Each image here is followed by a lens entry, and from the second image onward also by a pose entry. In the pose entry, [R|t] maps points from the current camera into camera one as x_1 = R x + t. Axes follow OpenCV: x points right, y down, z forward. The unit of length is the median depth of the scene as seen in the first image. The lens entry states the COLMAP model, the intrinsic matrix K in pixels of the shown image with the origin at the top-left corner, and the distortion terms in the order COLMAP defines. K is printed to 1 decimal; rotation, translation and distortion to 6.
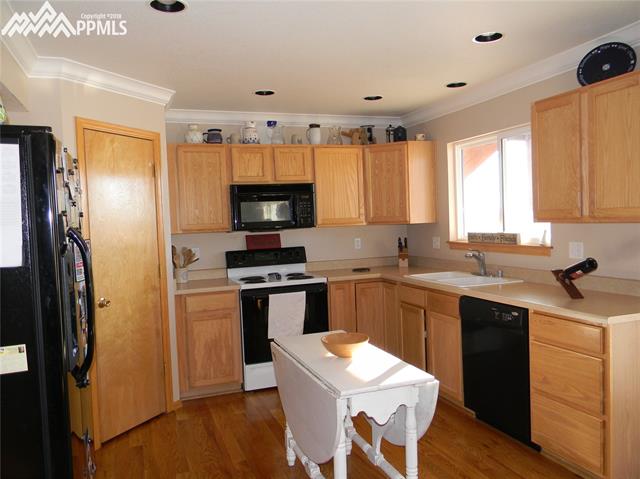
lens RADIAL K [[515.5, 0, 317.4], [0, 515.5, 241.7], [0, 0, 1]] dist [0.004259, 0.000150]
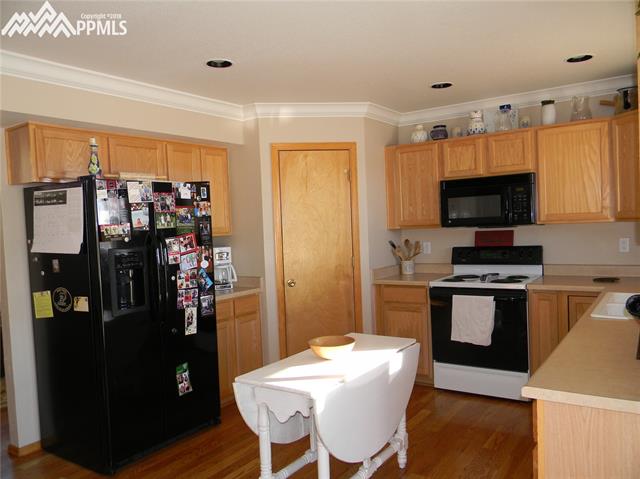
lens RADIAL K [[515.5, 0, 317.4], [0, 515.5, 241.7], [0, 0, 1]] dist [0.004259, 0.000150]
pose [[0.579010, 0.043615, -0.814153, 0.498807], [-0.015200, 0.998972, 0.042706, -0.031095], [0.815179, -0.012352, 0.579078, 0.221610]]
